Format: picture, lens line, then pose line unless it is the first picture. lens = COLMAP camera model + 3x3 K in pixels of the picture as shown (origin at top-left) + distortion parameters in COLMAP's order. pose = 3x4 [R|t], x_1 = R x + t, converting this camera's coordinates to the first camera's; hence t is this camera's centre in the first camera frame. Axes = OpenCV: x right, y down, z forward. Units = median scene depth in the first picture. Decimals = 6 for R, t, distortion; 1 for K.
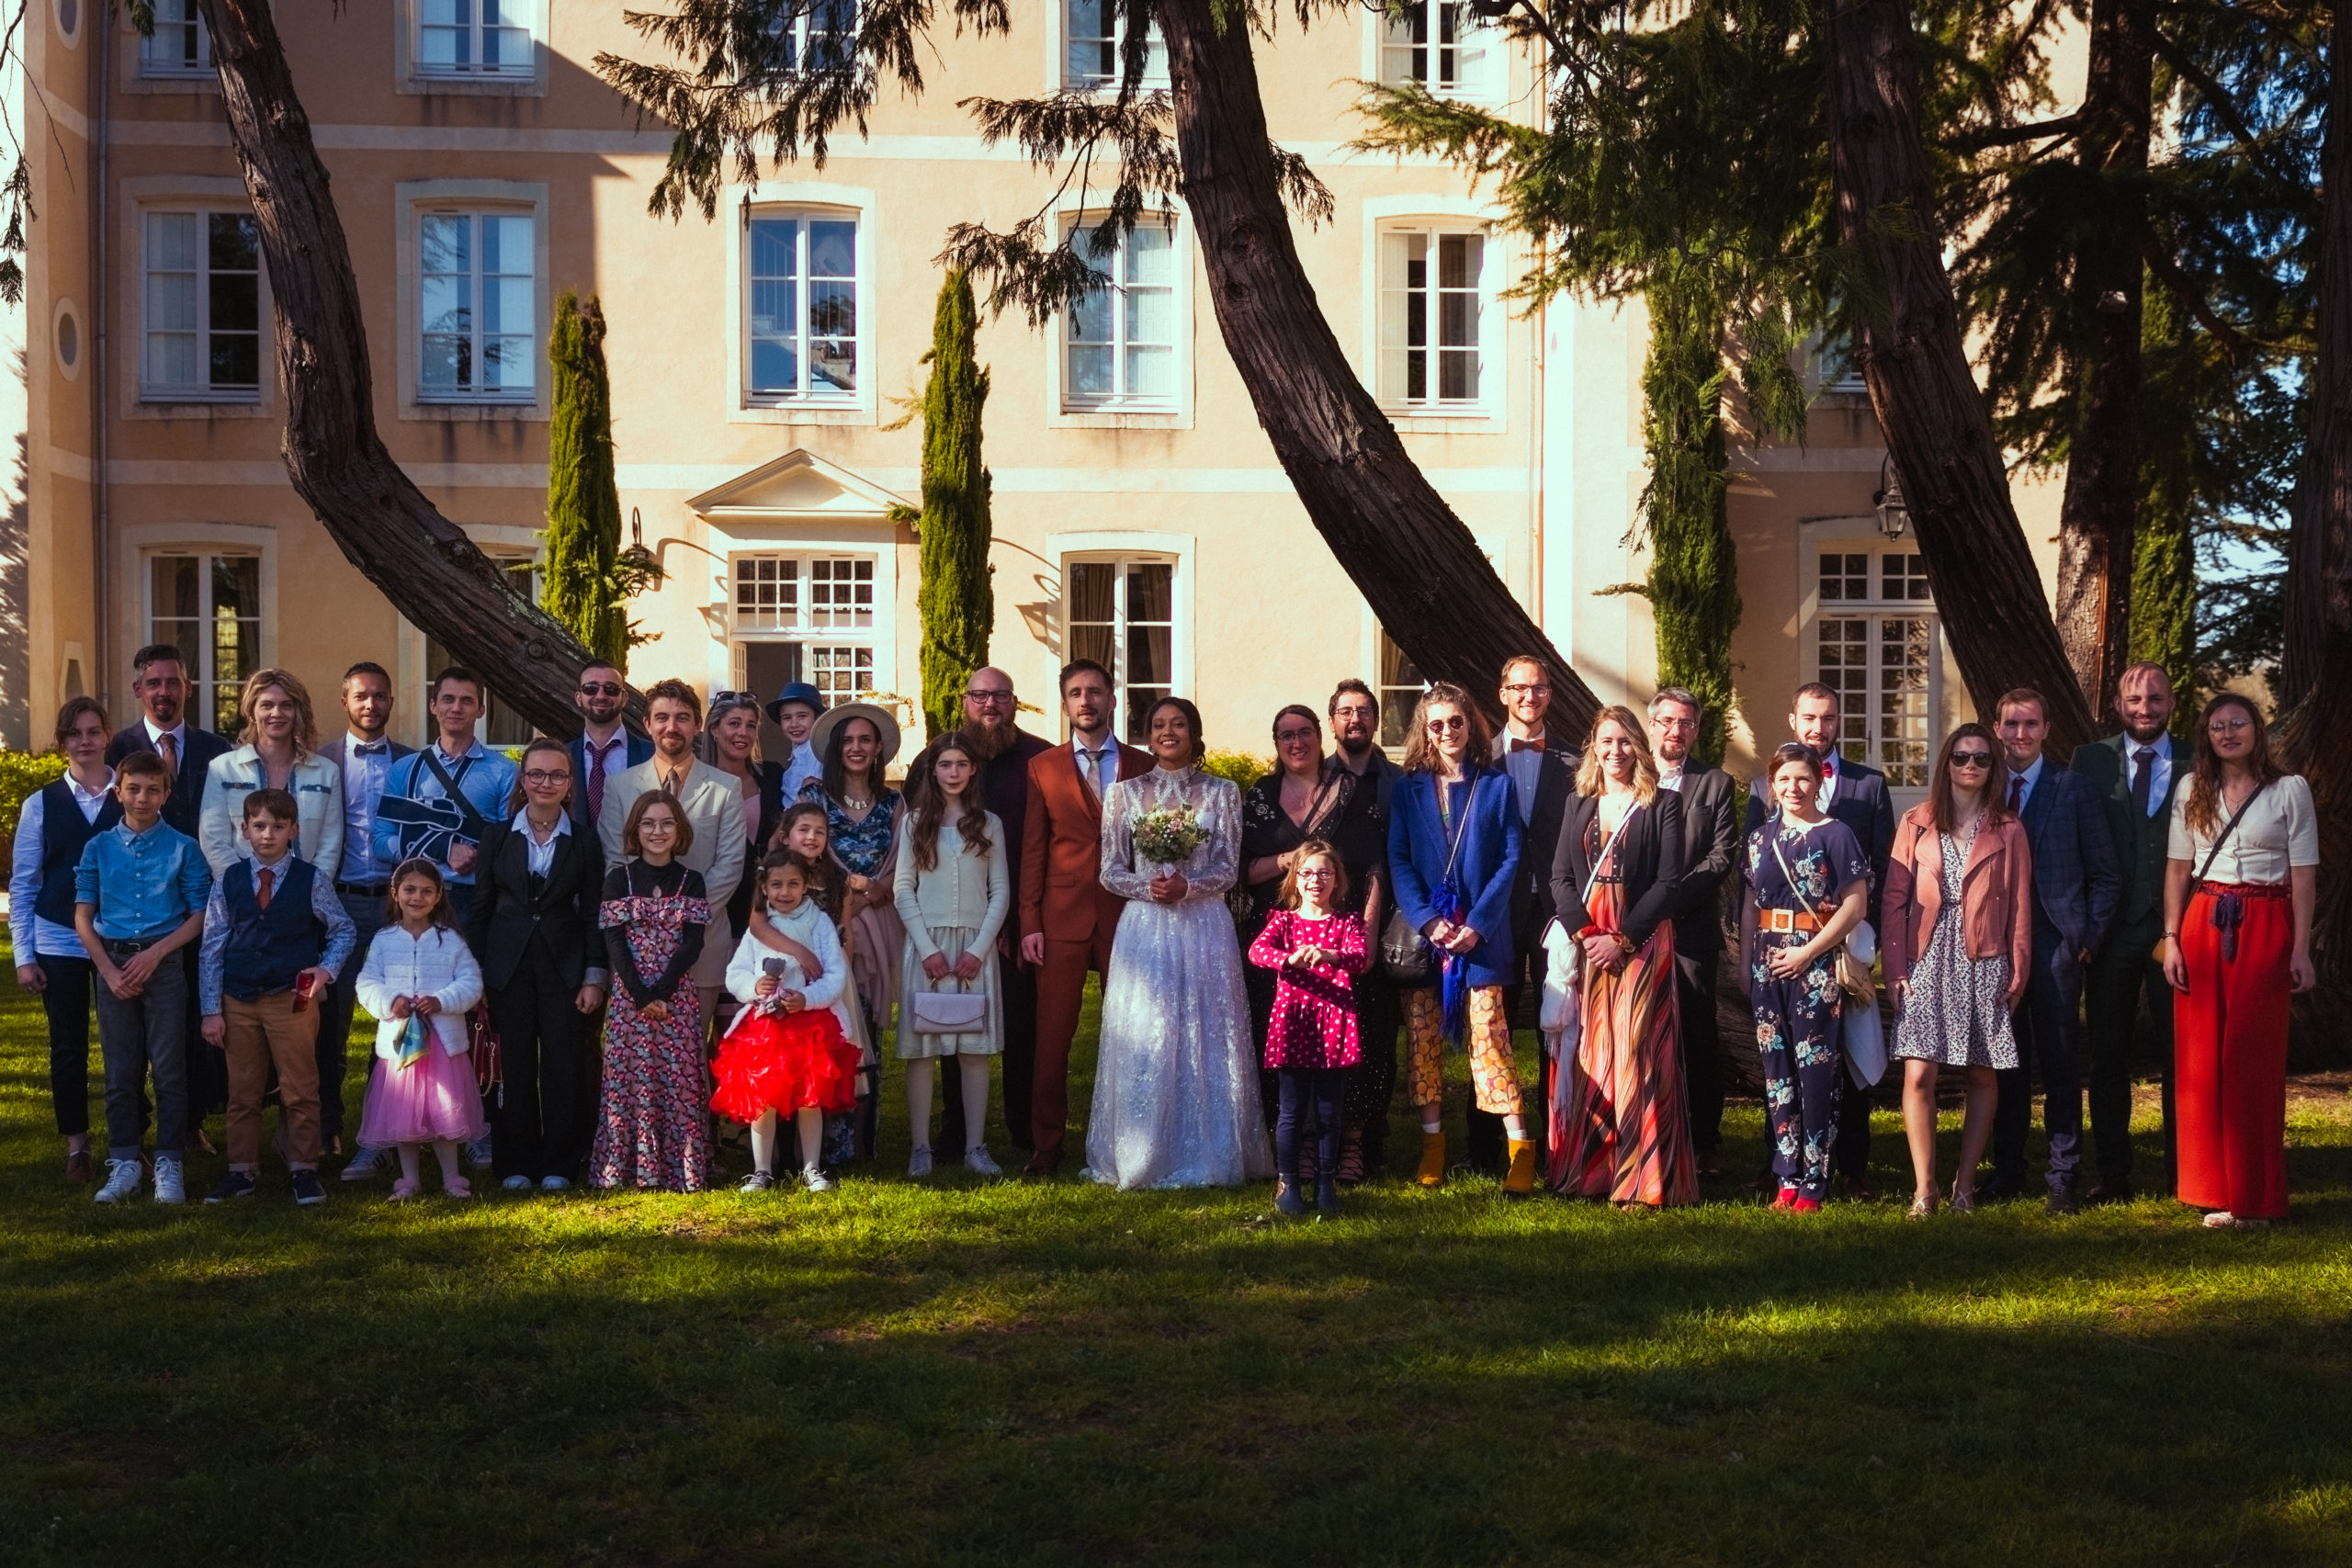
lens RADIAL K [[2500.9, 0, 1243.9], [0, 2500.9, 808.9], [0, 0, 1]] dist [0.066762, -0.206957]
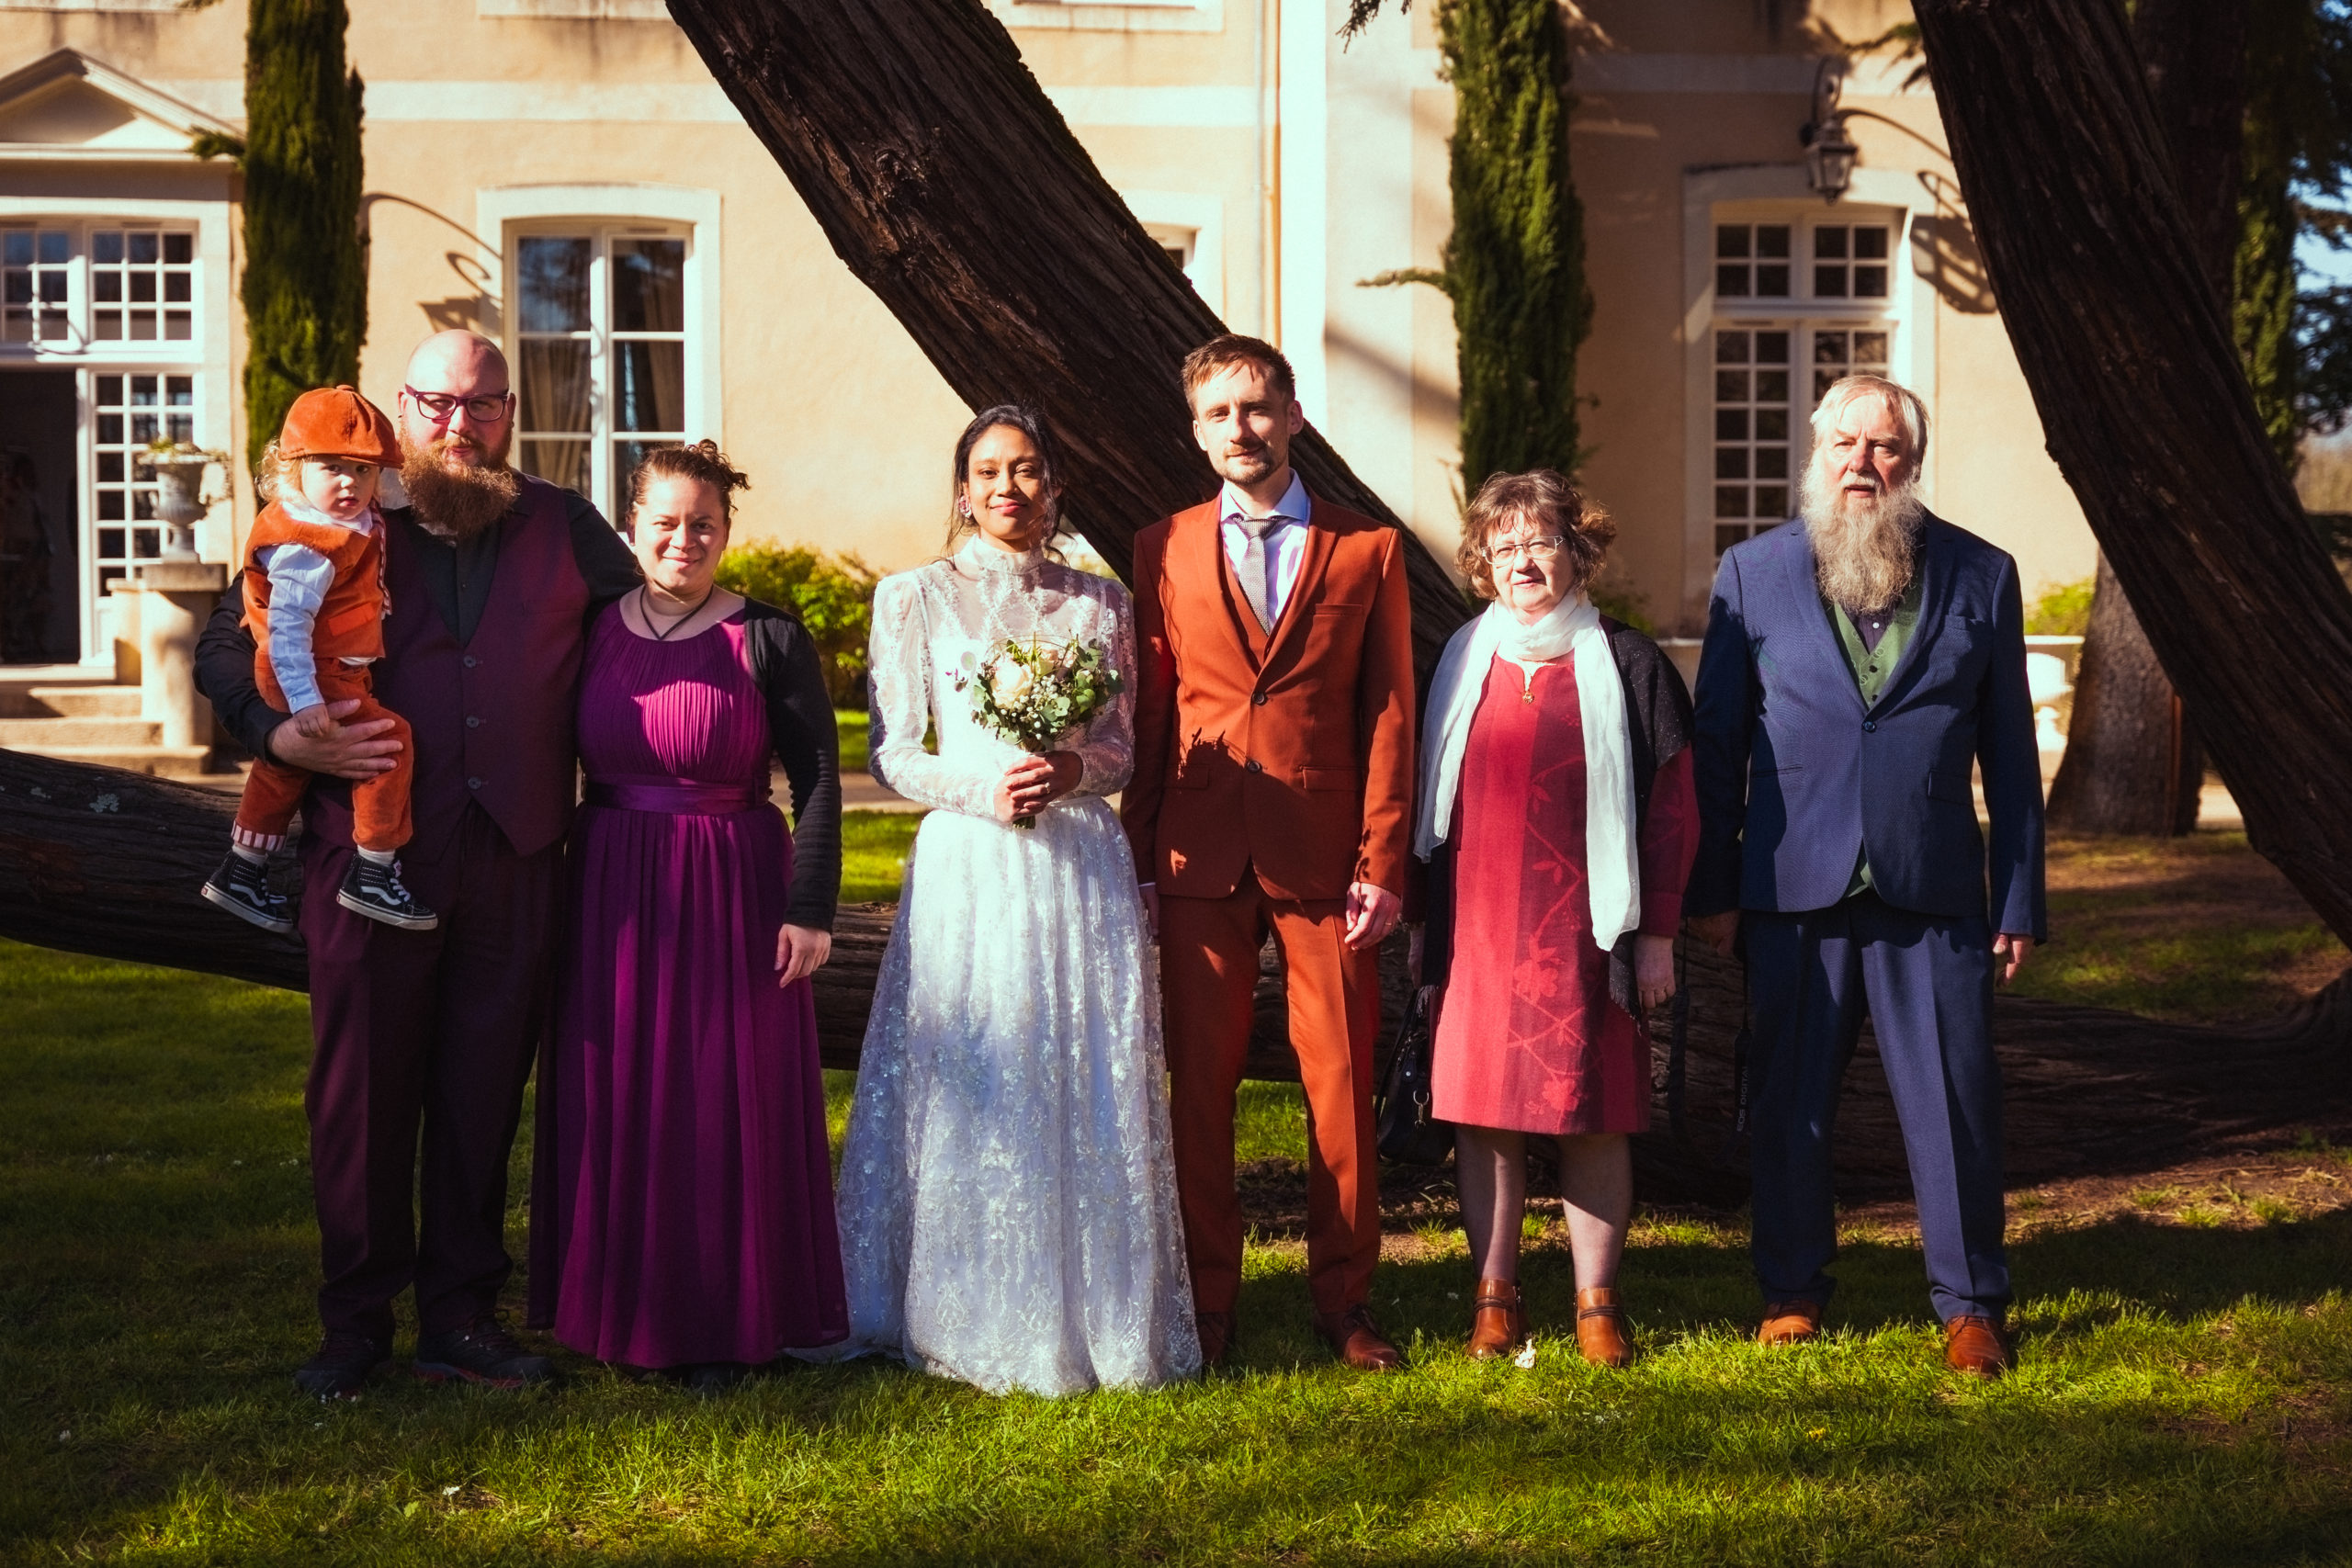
lens RADIAL K [[3483.6, 0, 1174.1], [0, 3483.6, 738.9], [0, 0, 1]] dist [0.008394, -0.236558]
pose [[0.997254, -0.006739, 0.073754, 0.030927], [0.004607, 0.999568, 0.029033, 0.001238], [-0.073918, -0.028614, 0.996854, 0.146155]]
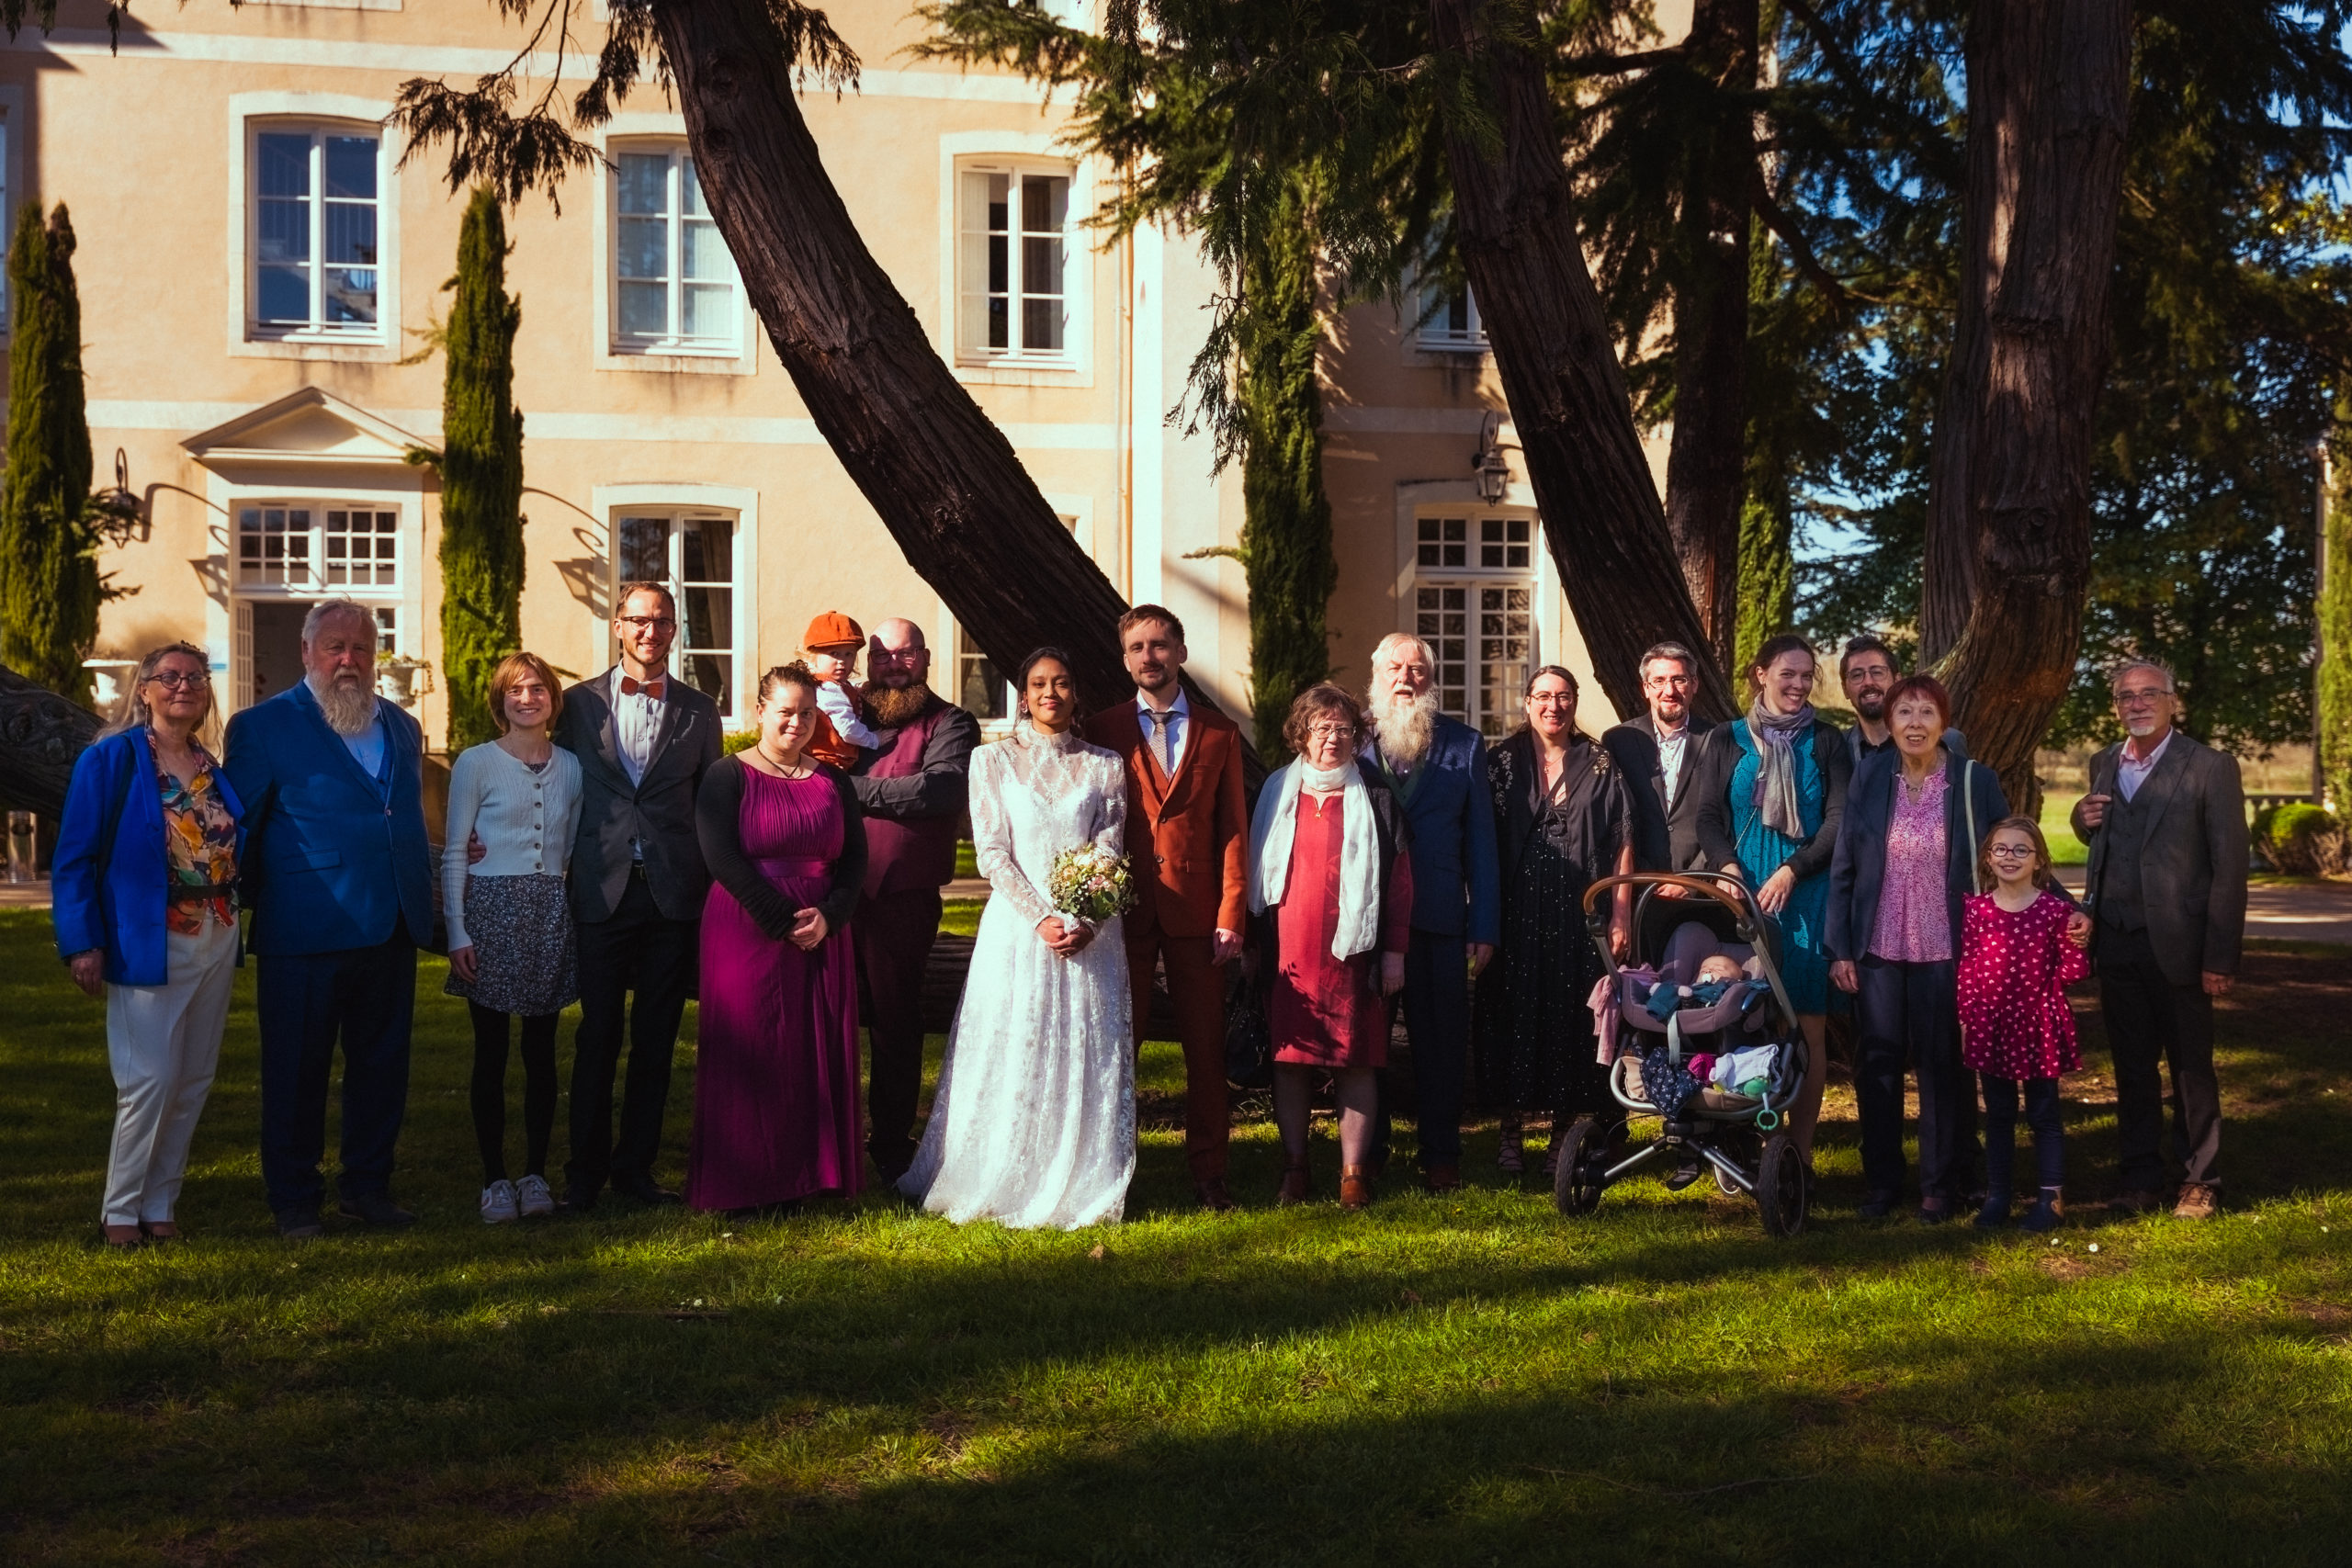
lens RADIAL K [[2492.5, 0, 1198.0], [0, 2492.5, 768.2], [0, 0, 1]] dist [0.056835, -0.161186]
pose [[0.990566, 0.000040, 0.137038, 0.016720], [0.001234, 0.999957, -0.009212, 0.002615], [-0.137032, 0.009294, 0.990523, 0.072332]]
